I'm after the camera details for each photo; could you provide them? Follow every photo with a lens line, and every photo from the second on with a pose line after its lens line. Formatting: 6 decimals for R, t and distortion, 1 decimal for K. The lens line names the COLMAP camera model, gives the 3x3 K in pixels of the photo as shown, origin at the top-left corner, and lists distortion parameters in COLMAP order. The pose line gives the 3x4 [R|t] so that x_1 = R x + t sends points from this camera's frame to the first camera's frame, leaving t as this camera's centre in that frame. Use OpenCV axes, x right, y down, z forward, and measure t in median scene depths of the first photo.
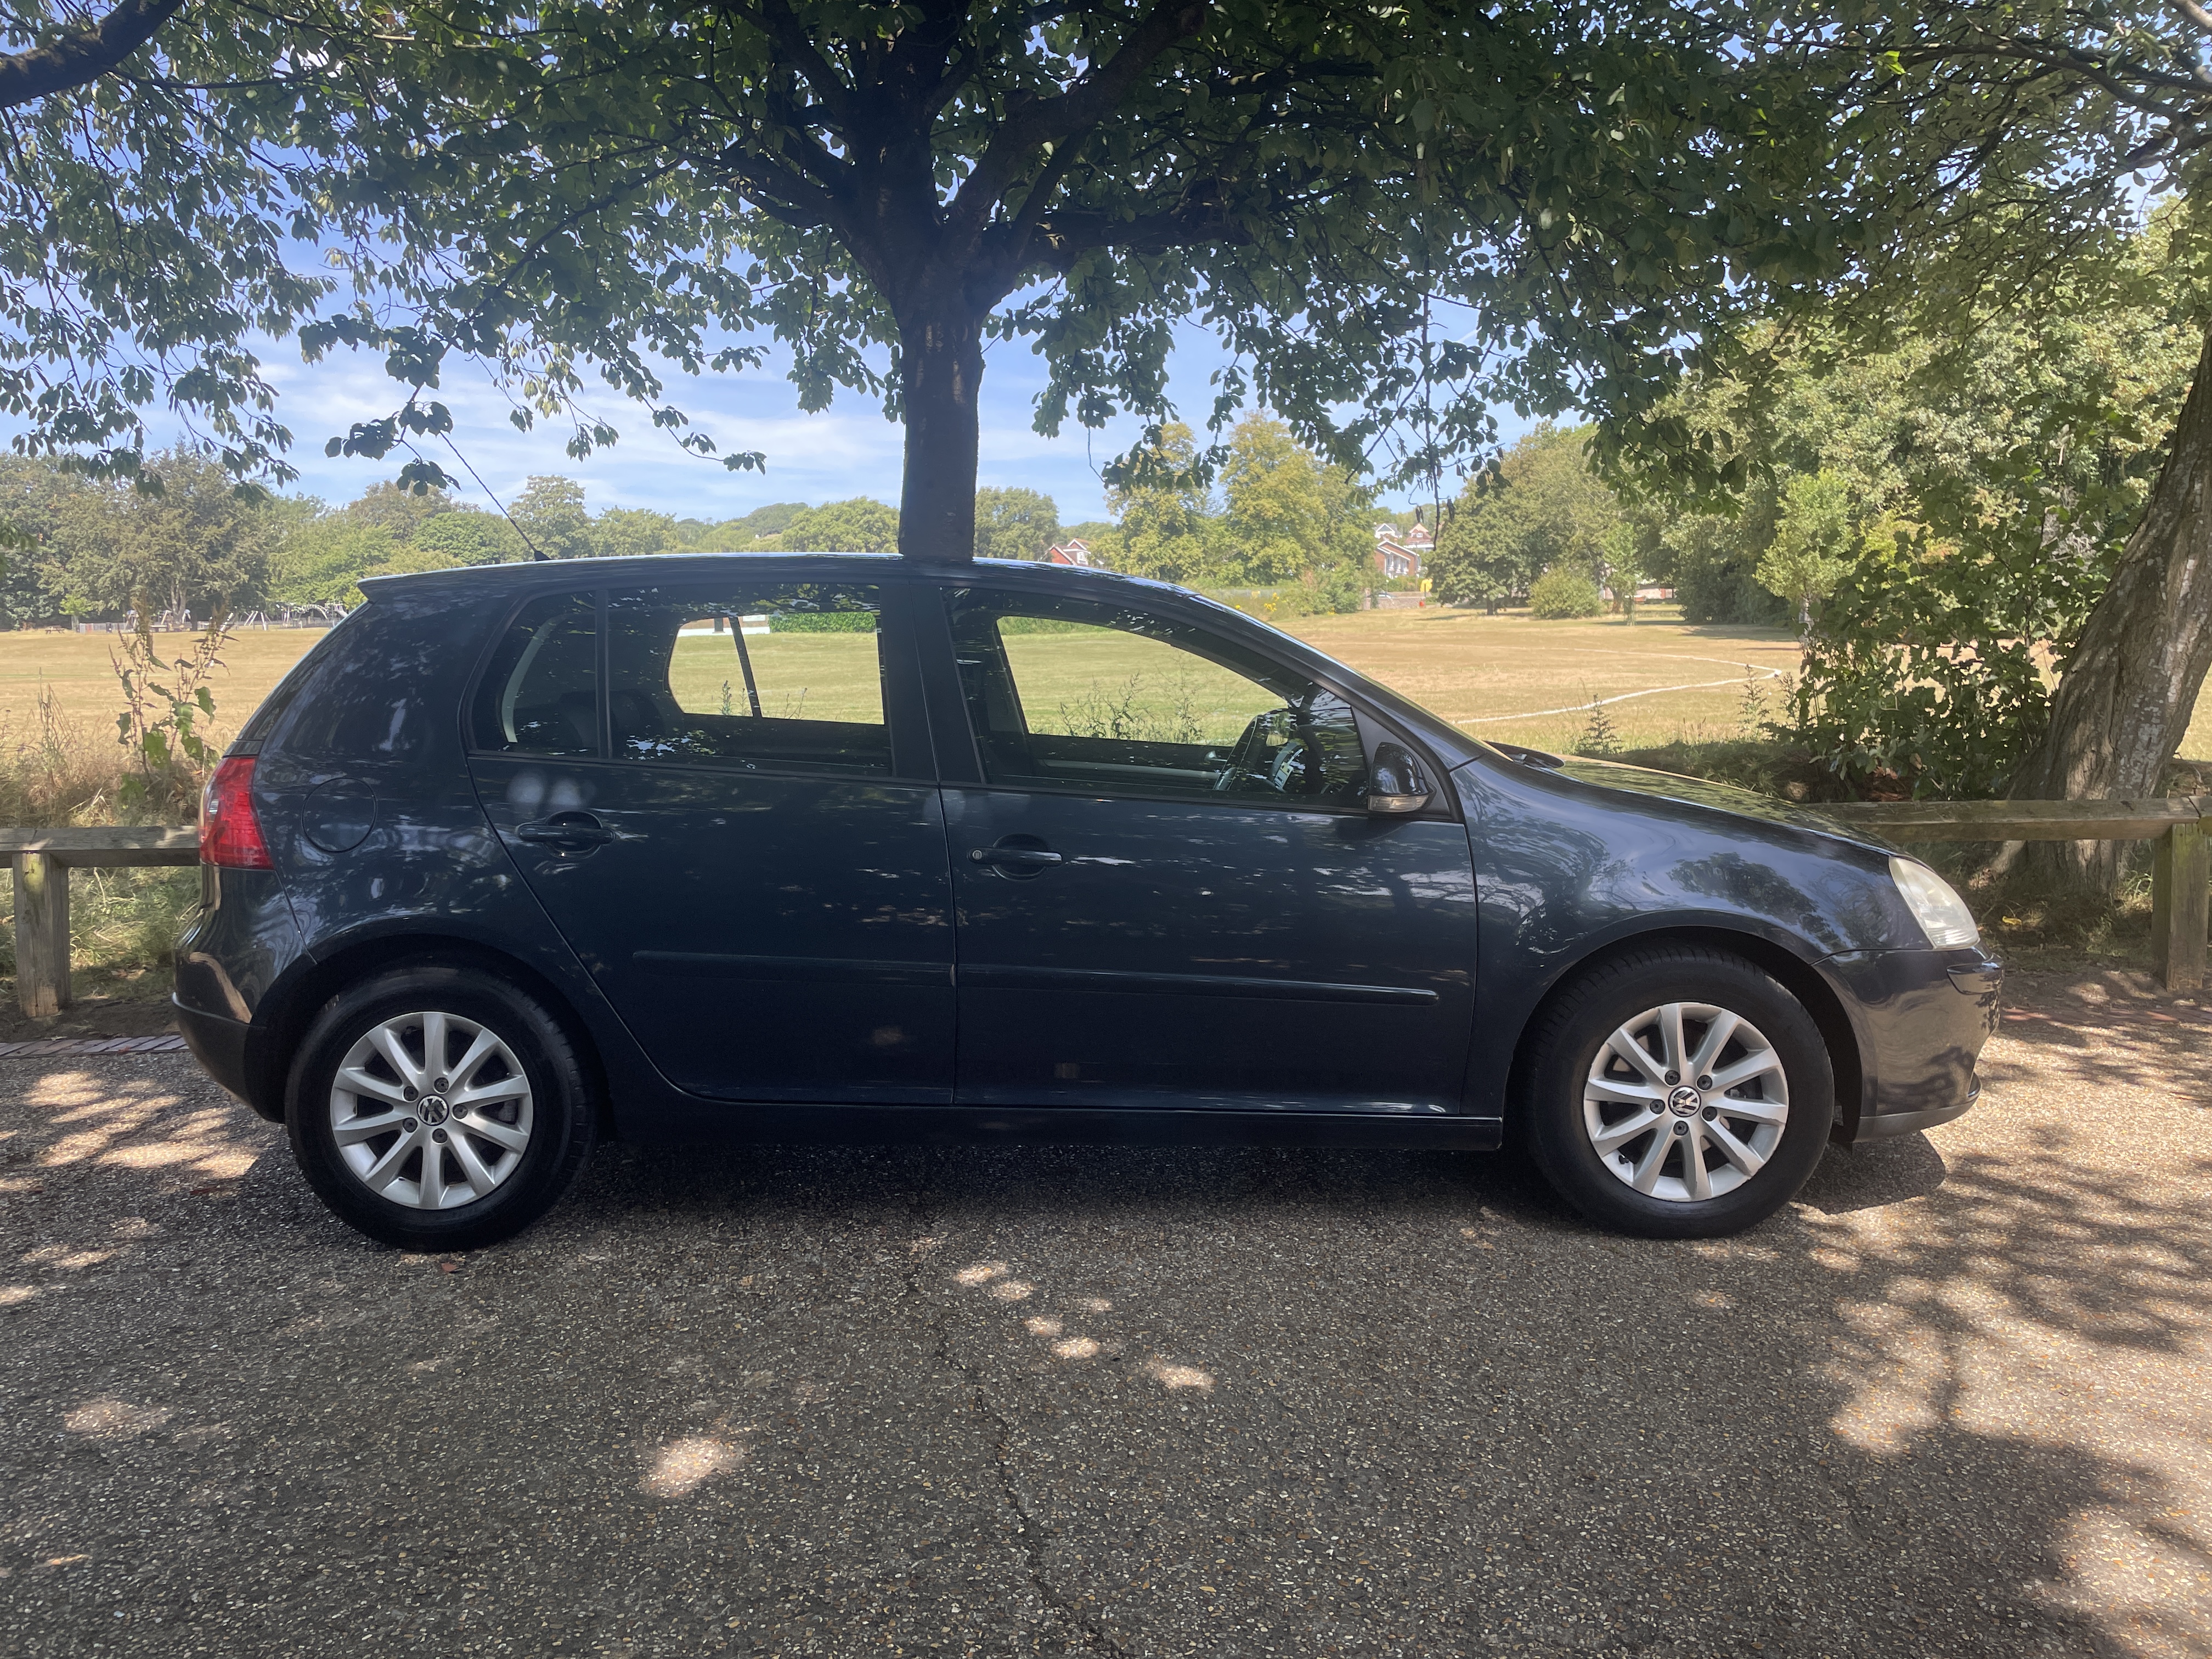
lens RADIAL K [[1731.5, 0, 1099.0], [0, 1731.5, 841.1], [0, 0, 1]] dist [0.044025, -0.078737]
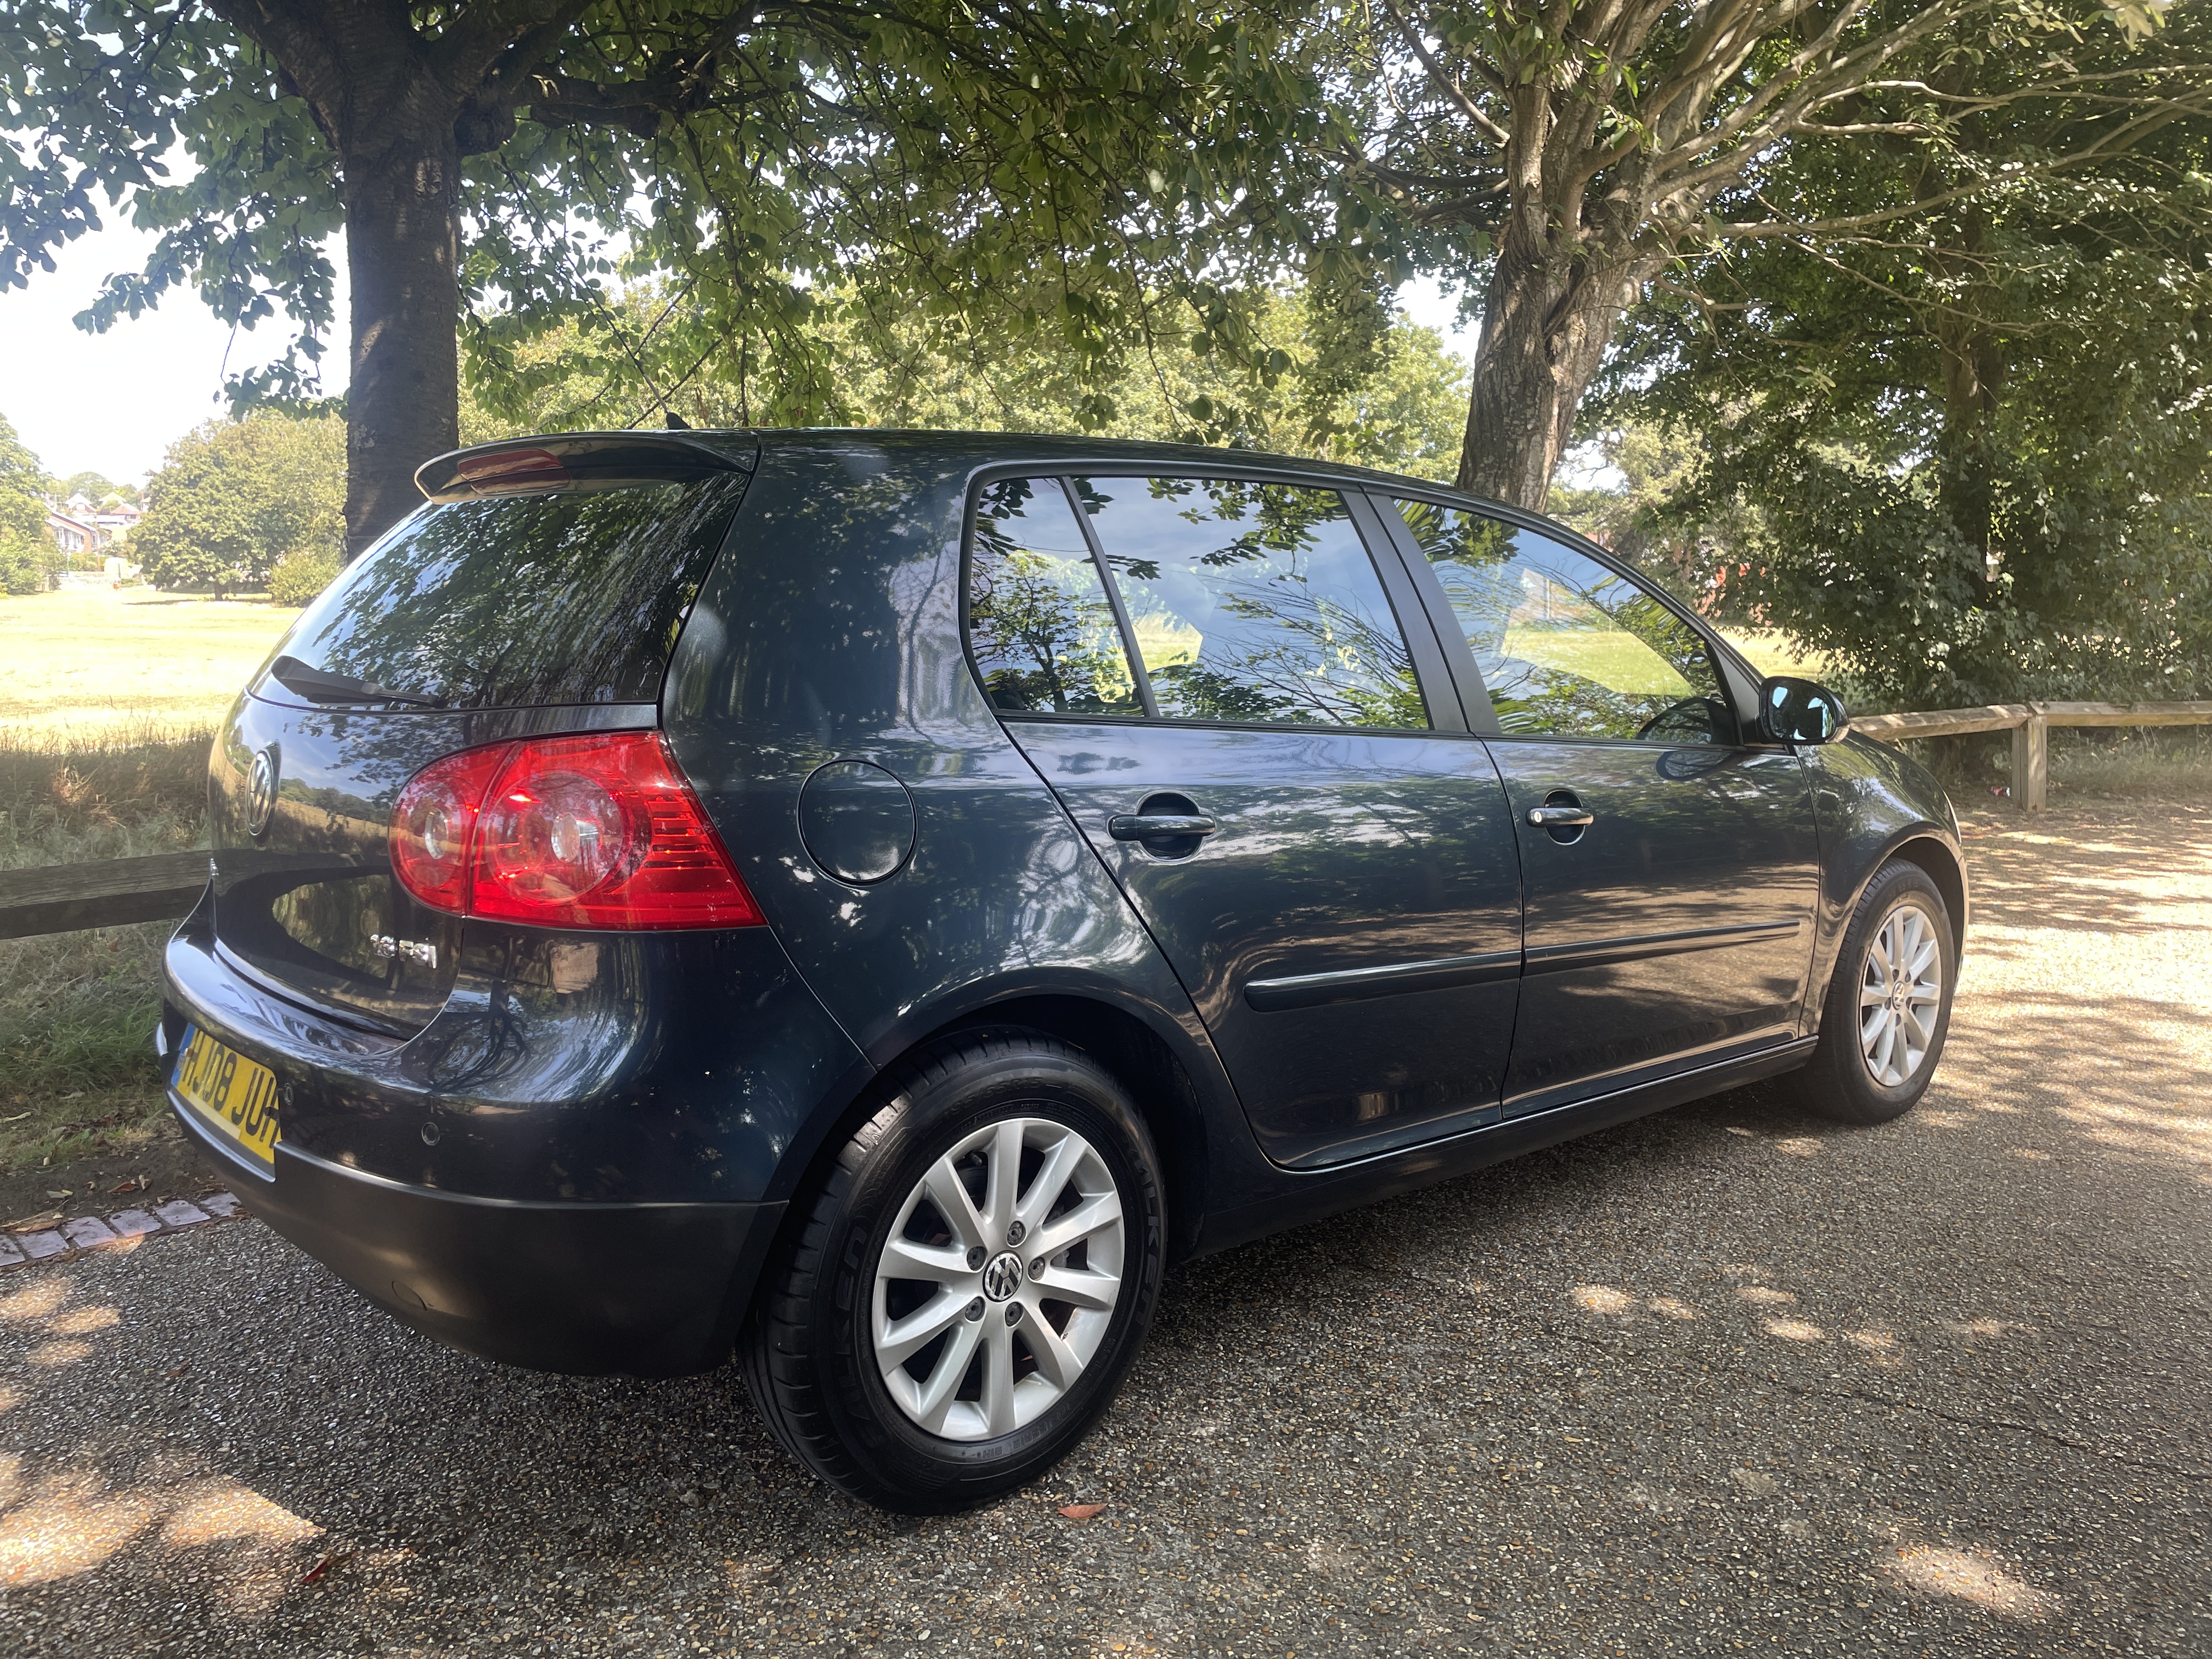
lens RADIAL K [[1731.5, 0, 1075.4], [0, 1731.5, 836.1], [0, 0, 1]] dist [0.044025, -0.078737]
pose [[0.729576, -0.063078, 0.680985, -0.784954], [0.064497, 0.997646, 0.023310, -0.019398], [-0.680852, 0.026916, 0.731927, 0.512202]]
